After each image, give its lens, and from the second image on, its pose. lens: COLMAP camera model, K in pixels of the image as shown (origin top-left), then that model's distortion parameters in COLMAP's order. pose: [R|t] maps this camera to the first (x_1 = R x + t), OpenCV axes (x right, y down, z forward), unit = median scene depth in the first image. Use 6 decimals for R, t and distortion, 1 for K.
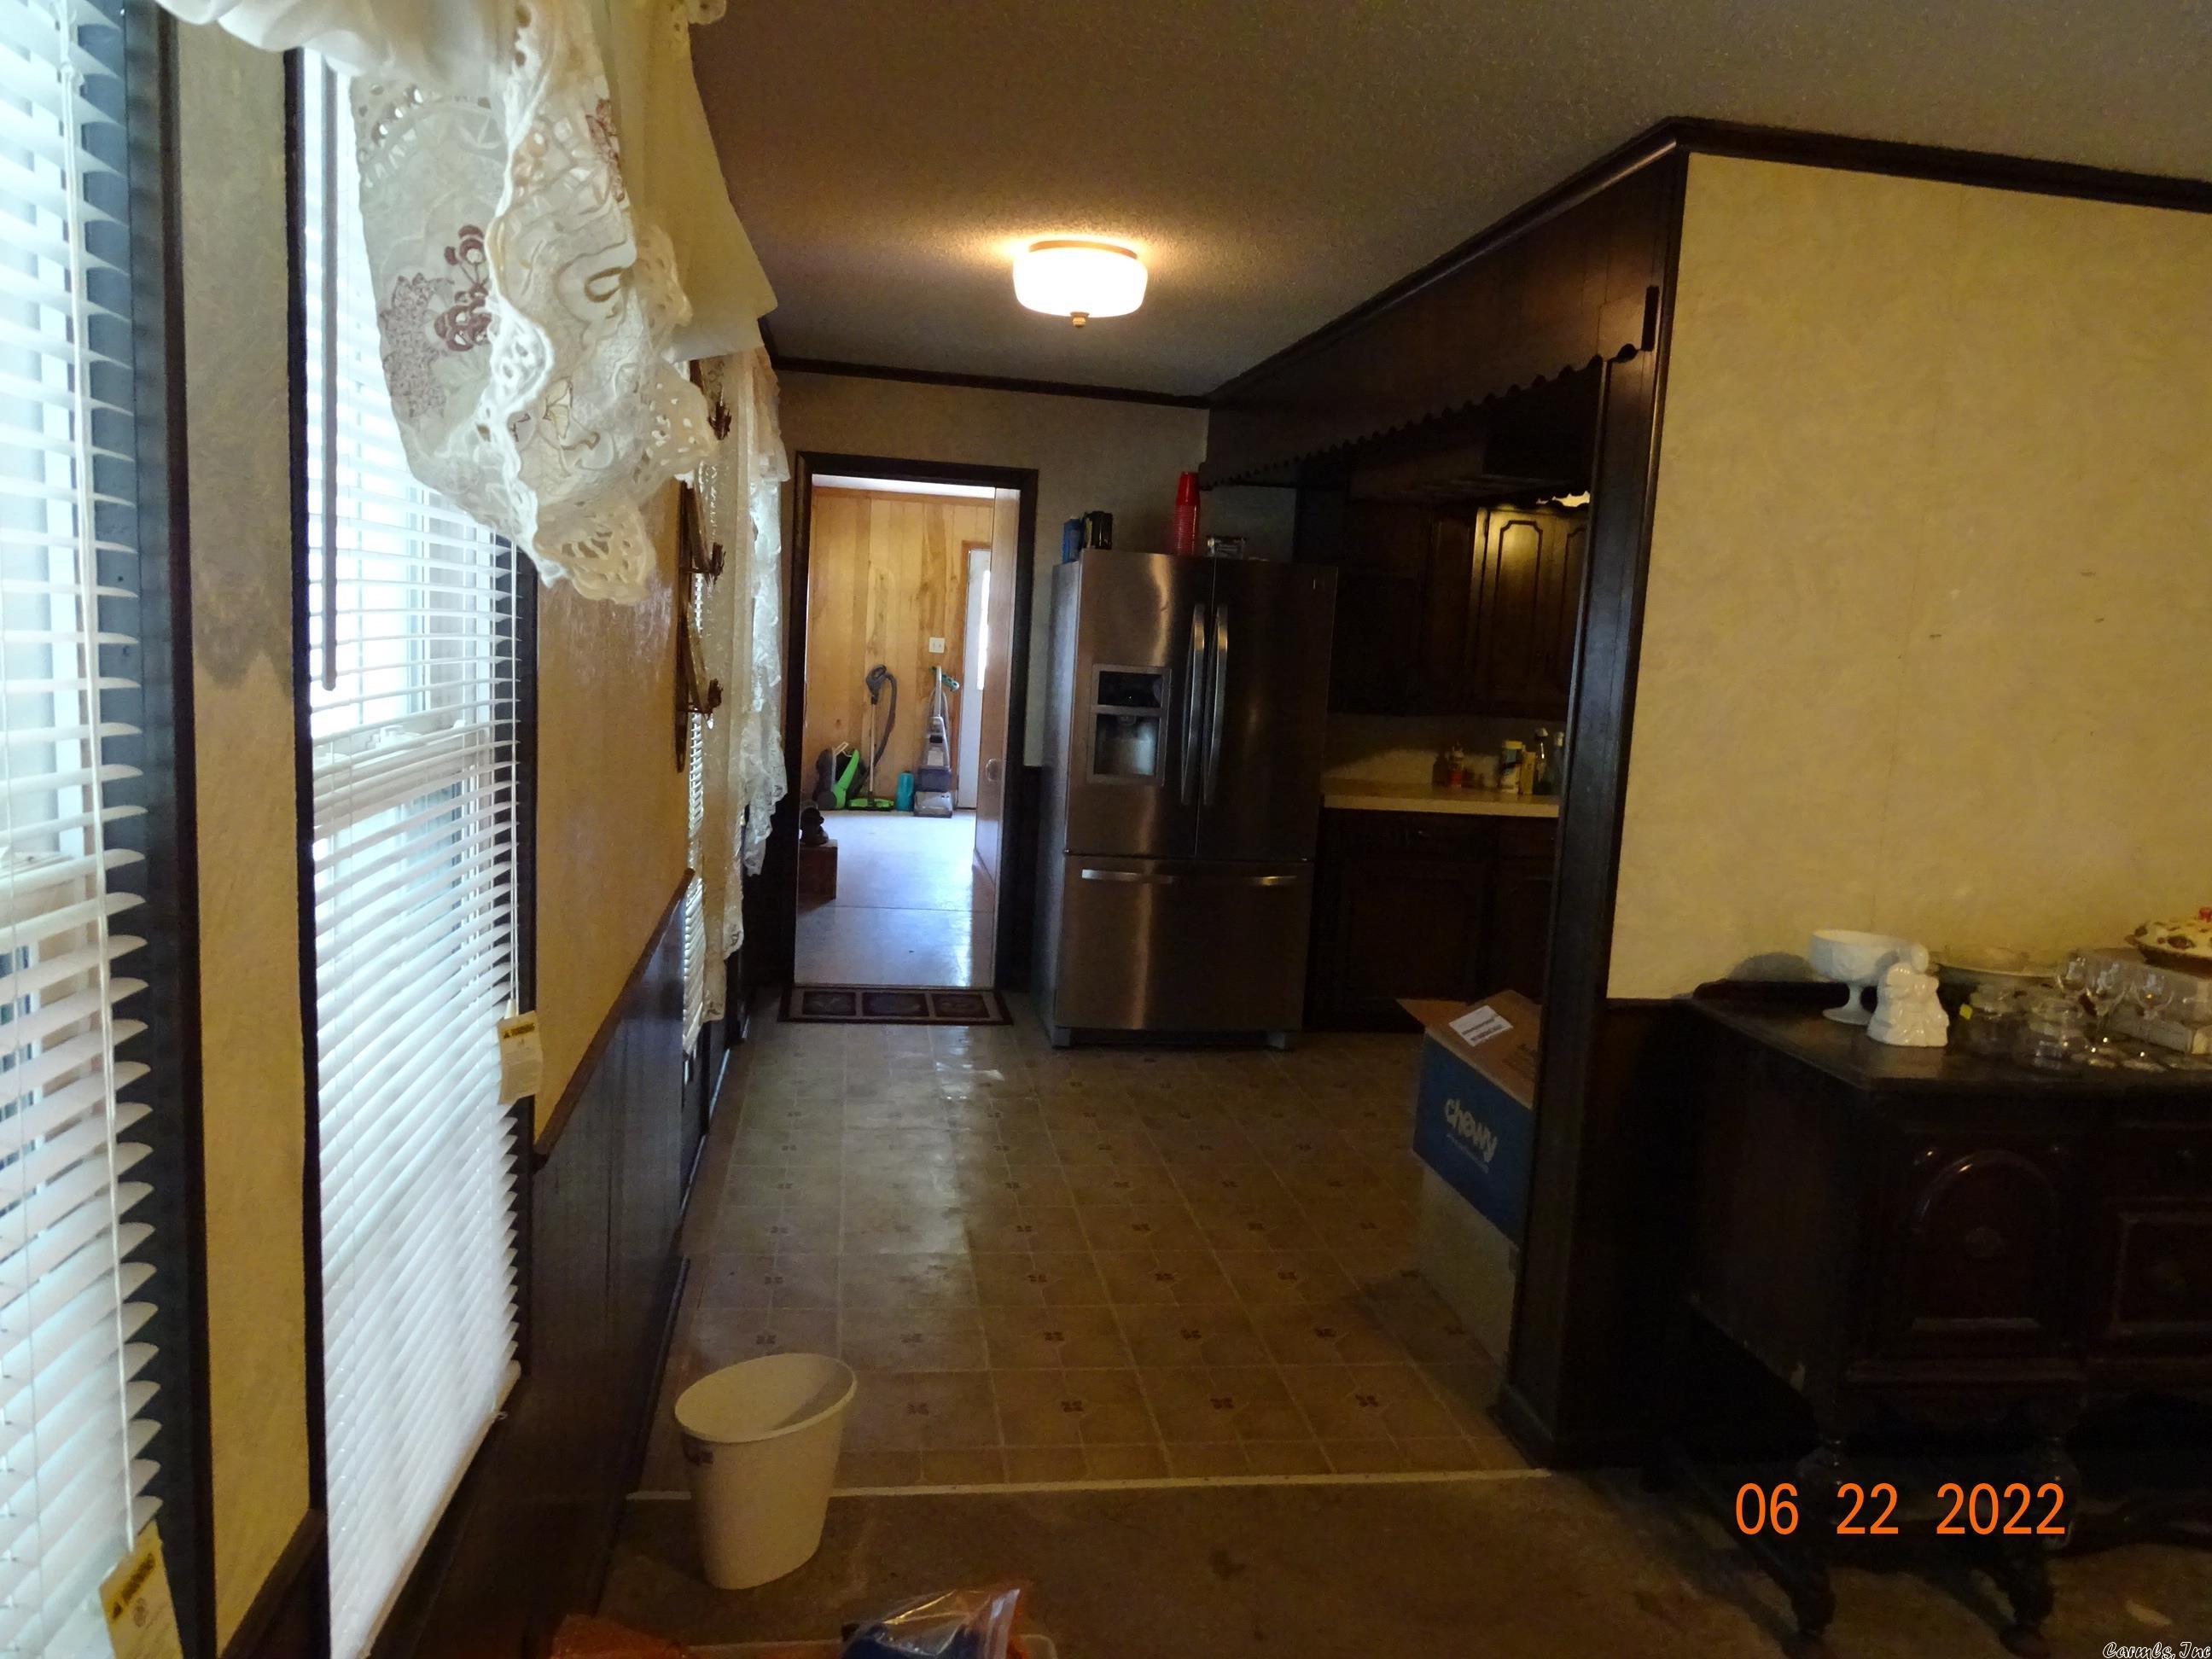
lens RADIAL K [[1562.9, 0, 1097.4], [0, 1562.9, 835.8], [0, 0, 1]] dist [-0.002389, 0.003010]
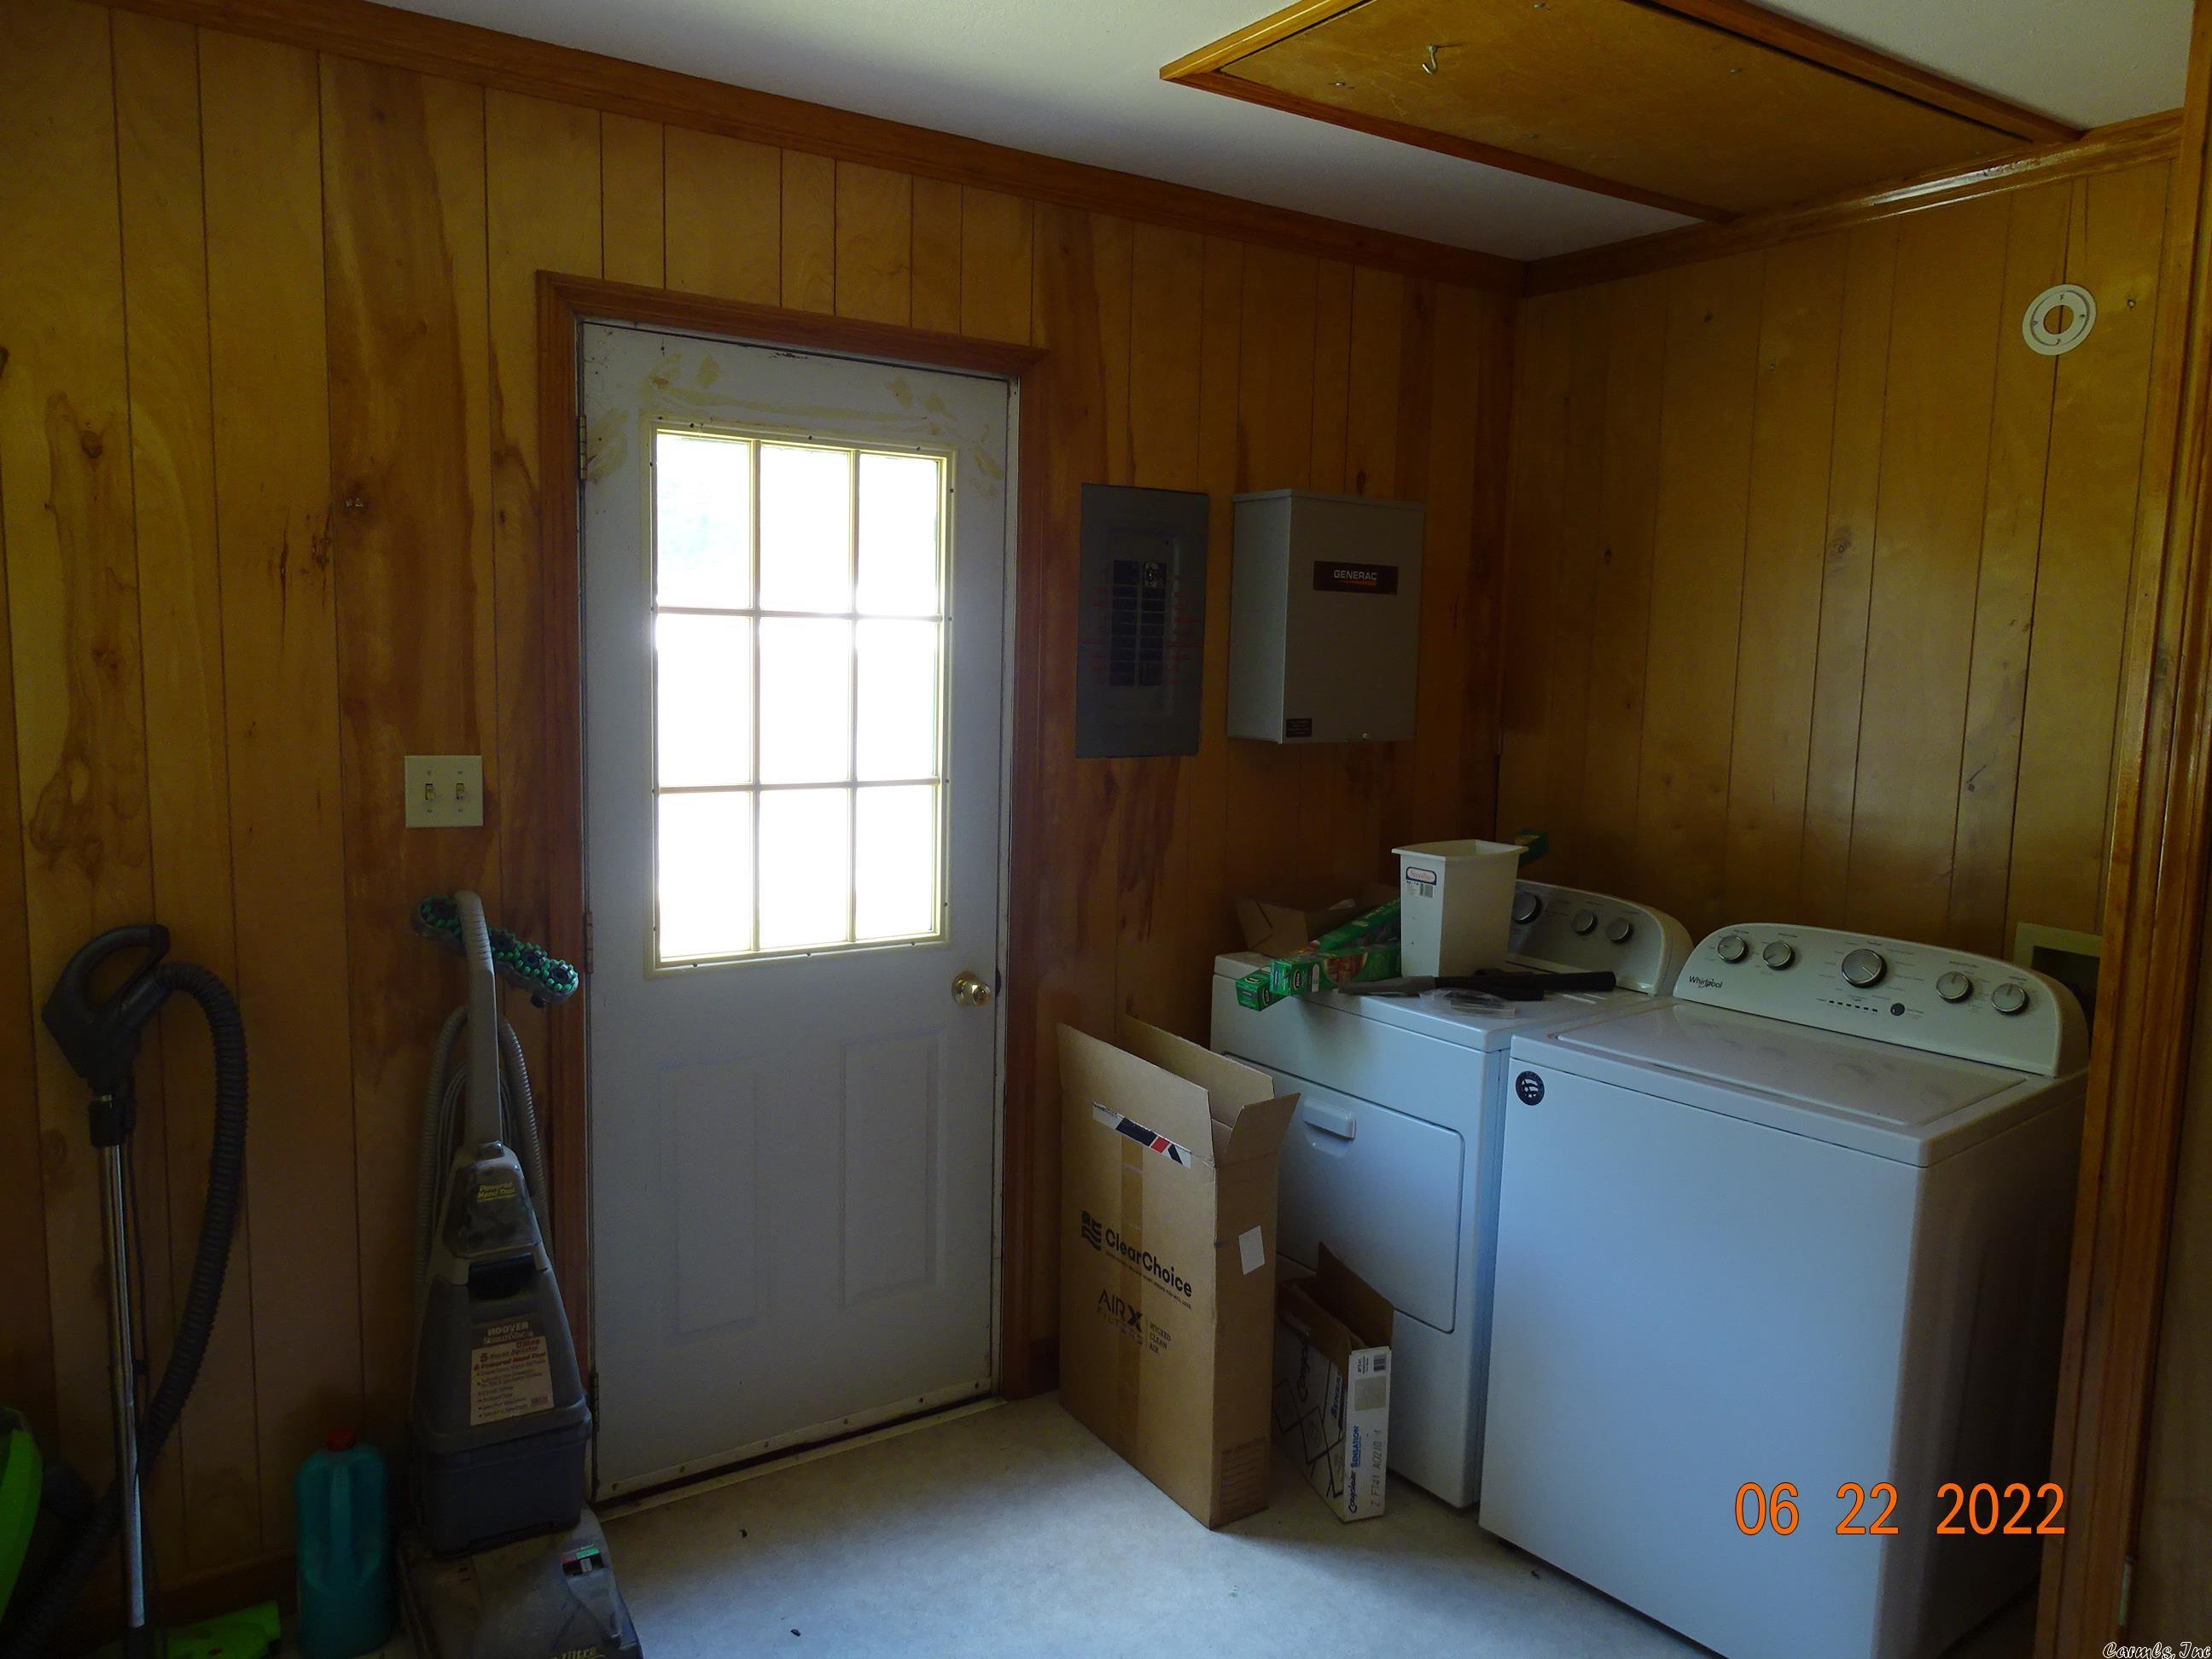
lens RADIAL K [[1562.9, 0, 1110.4], [0, 1562.9, 841.8], [0, 0, 1]] dist [-0.002389, 0.003010]
pose [[0.912447, -0.088219, 0.399572, -0.106048], [0.090888, 0.995785, 0.012306, -0.110730], [-0.398974, 0.025088, 0.916619, 0.784458]]
